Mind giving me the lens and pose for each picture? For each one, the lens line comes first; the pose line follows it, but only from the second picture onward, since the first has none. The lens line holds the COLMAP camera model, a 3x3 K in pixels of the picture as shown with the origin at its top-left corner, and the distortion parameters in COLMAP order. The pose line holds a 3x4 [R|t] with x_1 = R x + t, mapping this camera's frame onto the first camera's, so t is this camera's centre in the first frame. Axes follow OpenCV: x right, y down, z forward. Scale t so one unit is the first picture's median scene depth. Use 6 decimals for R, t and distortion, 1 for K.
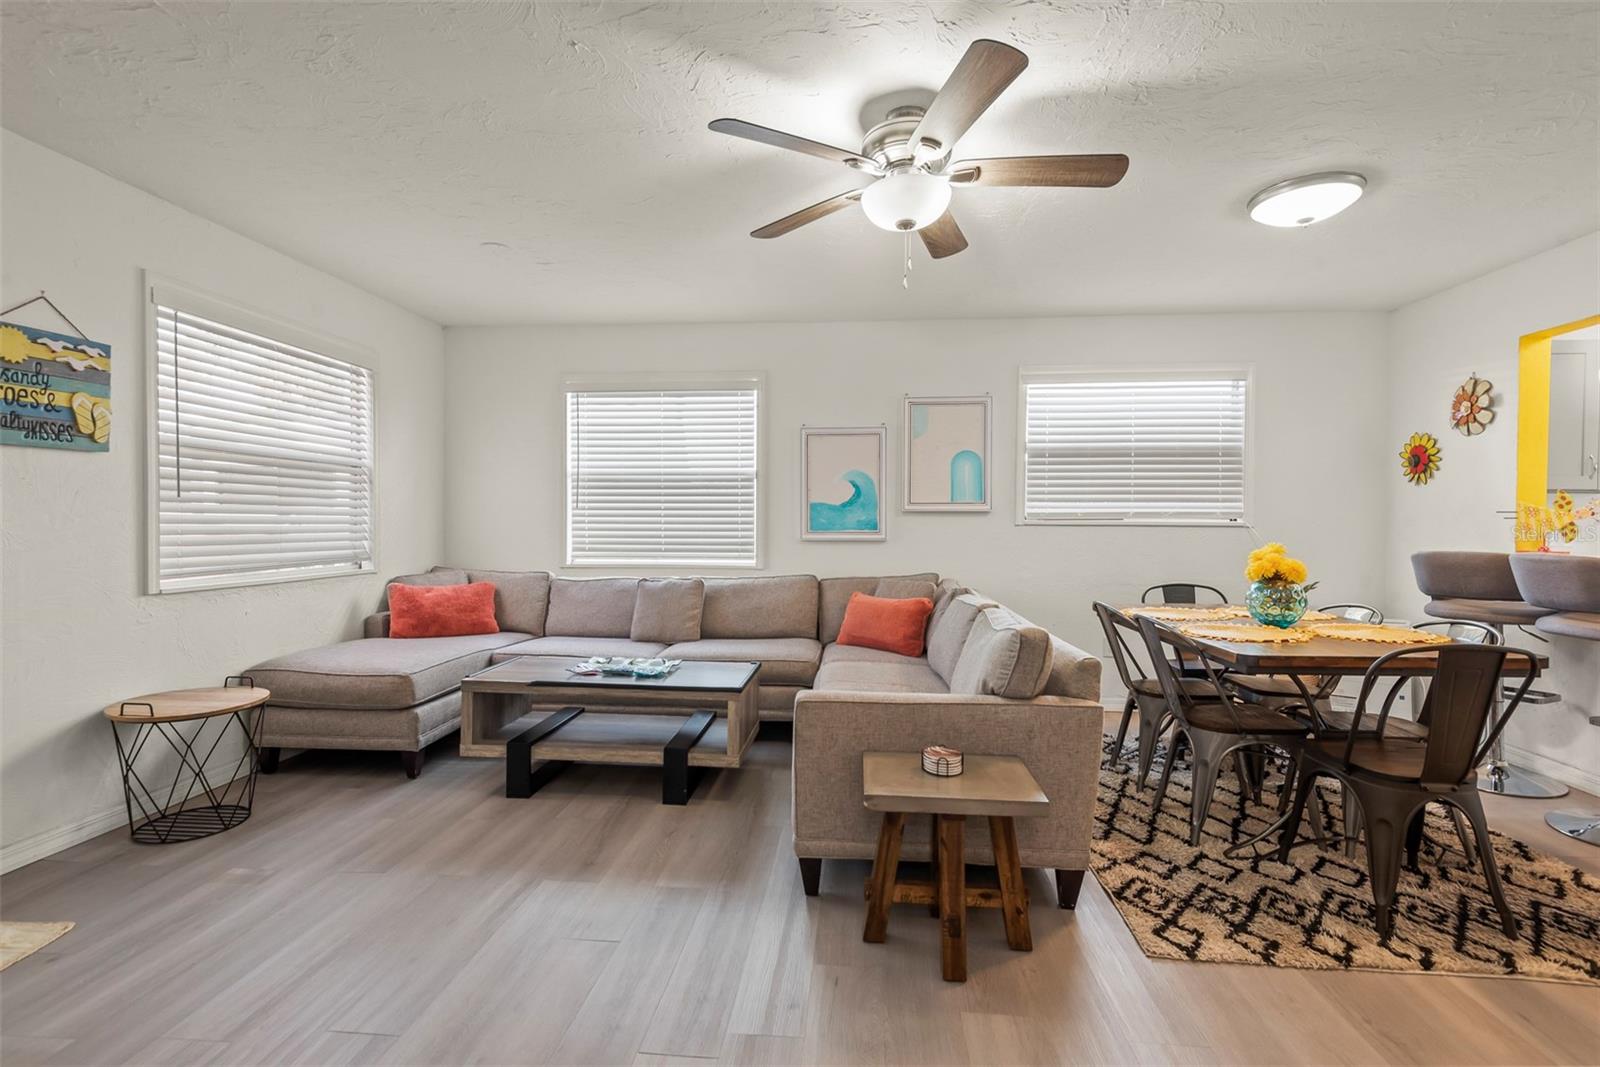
lens RADIAL K [[727.4, 0, 807.5], [0, 727.4, 531.9], [0, 0, 1]] dist [0.021762, -0.010373]
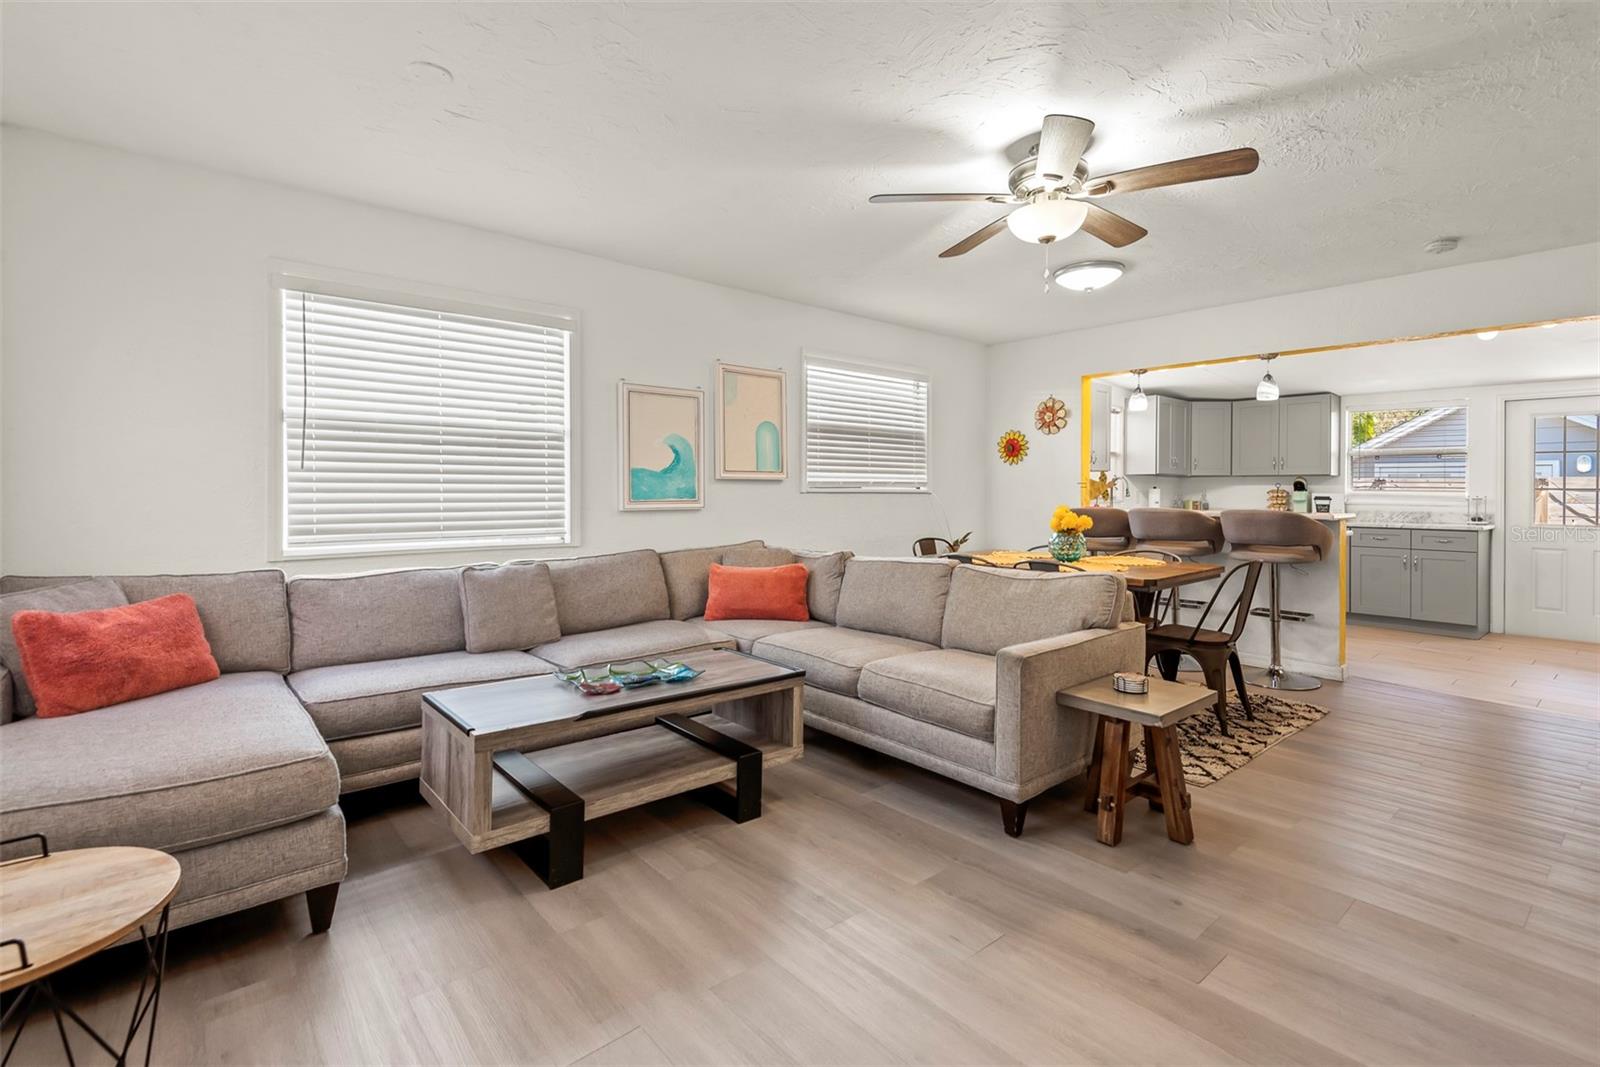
lens RADIAL K [[729.0, 0, 806.5], [0, 729.0, 496.9], [0, 0, 1]] dist [0.032152, -0.021815]
pose [[0.706755, -0.007784, 0.707415, -0.531198], [0.011199, 0.999937, -0.000186, -0.003008], [-0.707370, 0.008053, 0.706798, 0.246372]]
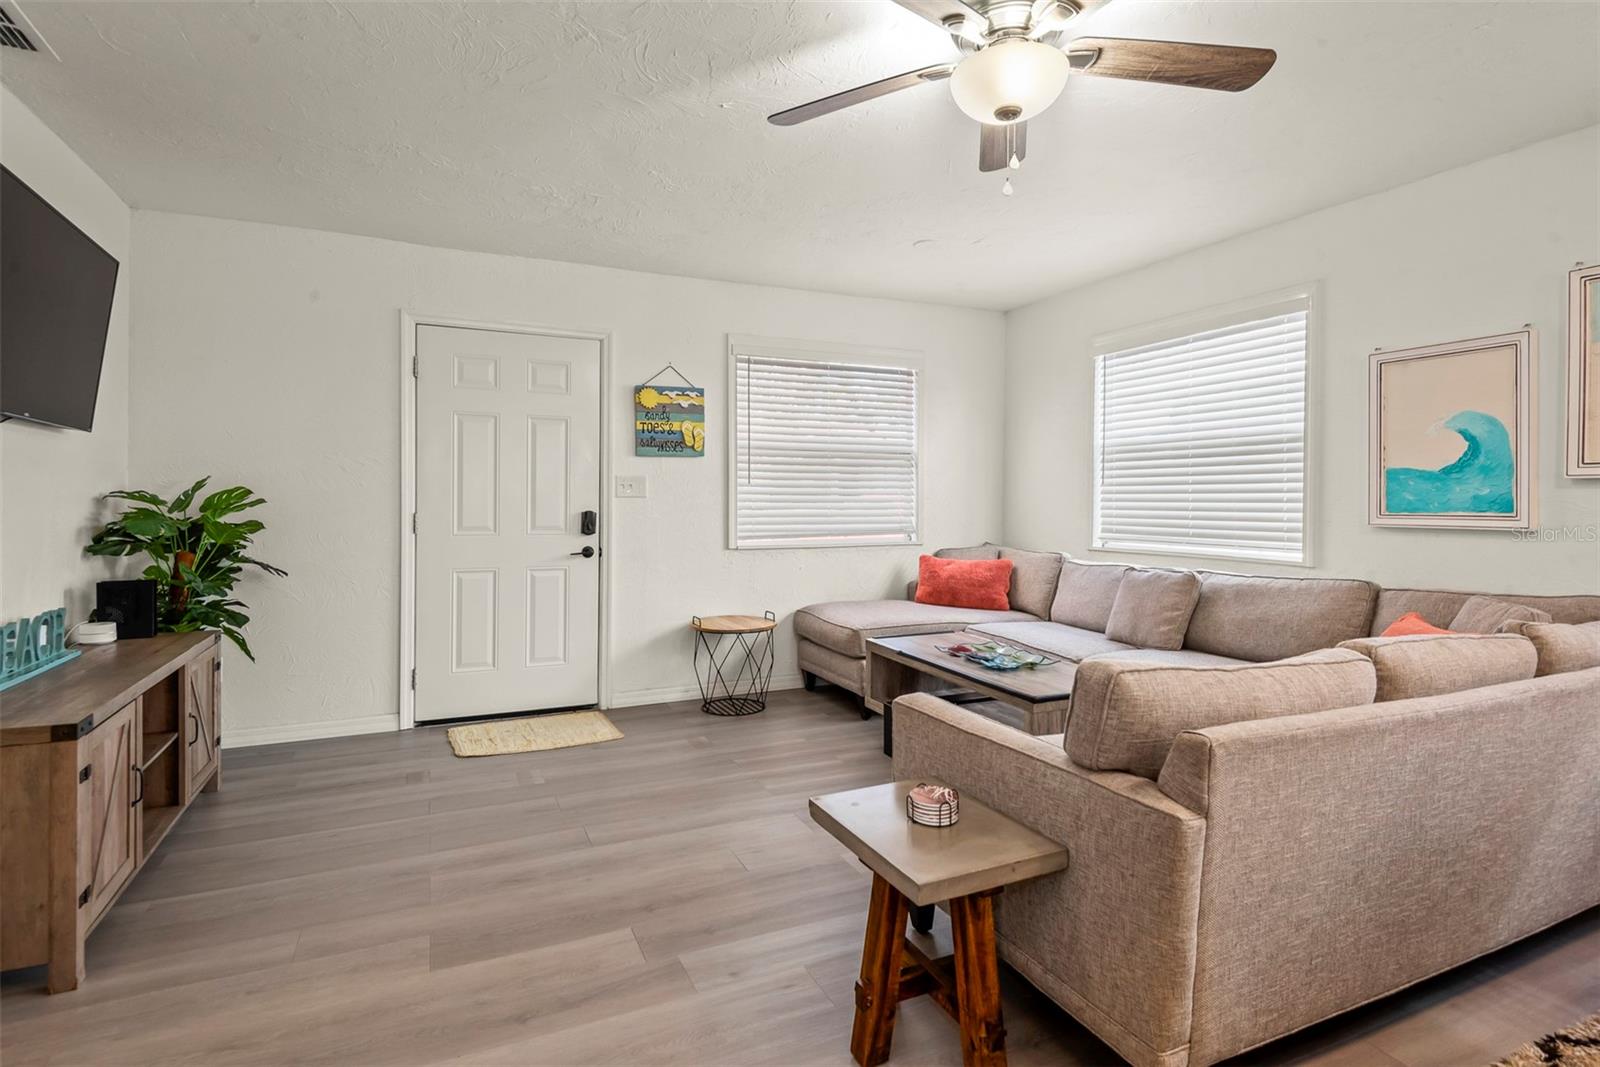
lens RADIAL K [[808.1, 0, 799.1], [0, 808.1, 502.2], [0, 0, 1]] dist [0.034193, -0.027157]
pose [[0.484074, -0.000455, -0.875027, 0.428484], [-0.010123, 0.999930, -0.006120, -0.001156], [0.874968, 0.011821, 0.484036, 0.221534]]
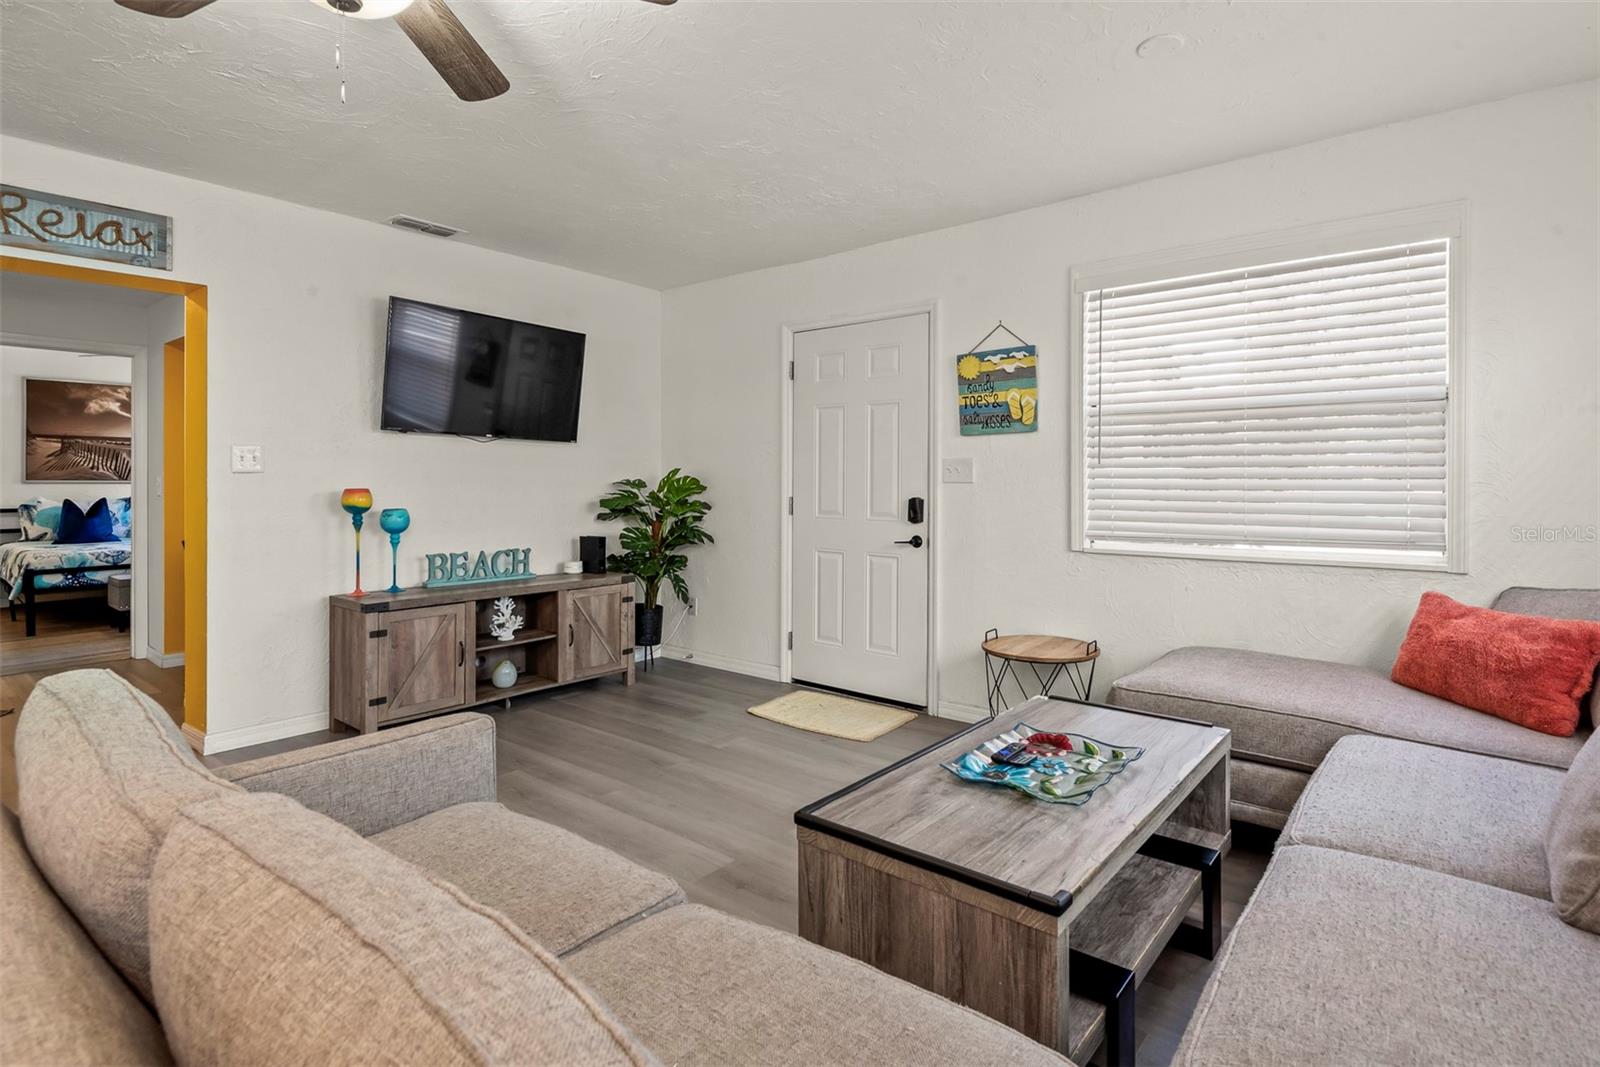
lens RADIAL K [[808.1, 0, 799.1], [0, 808.1, 502.2], [0, 0, 1]] dist [0.034193, -0.027157]
pose [[-0.570983, 0.012846, -0.820861, 0.262515], [-0.014383, 0.999568, 0.025647, -0.011322], [0.820836, 0.026451, -0.570551, 0.942147]]
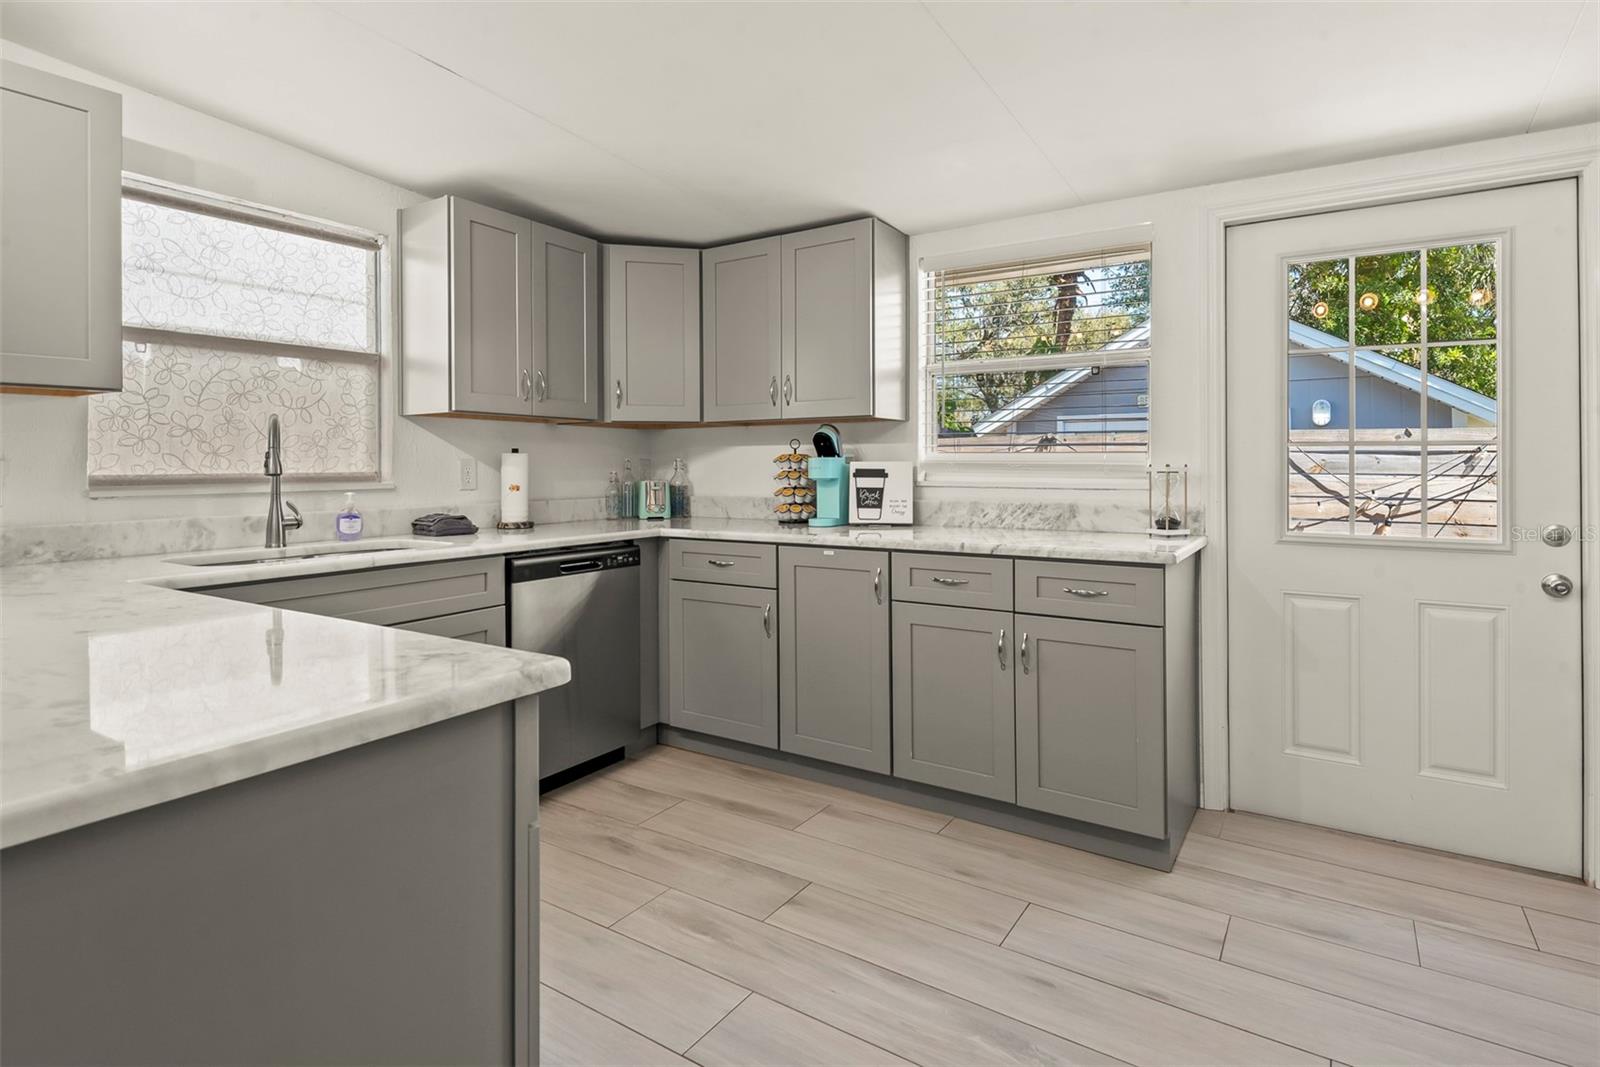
lens RADIAL K [[826.2, 0, 797.0], [0, 826.2, 465.6], [0, 0, 1]] dist [0.042986, -0.039372]
pose [[0.476309, -0.010955, 0.879210, 0.796489], [0.021131, 0.999776, 0.001009, 0.003973], [-0.879024, 0.018098, 0.476433, 0.285707]]
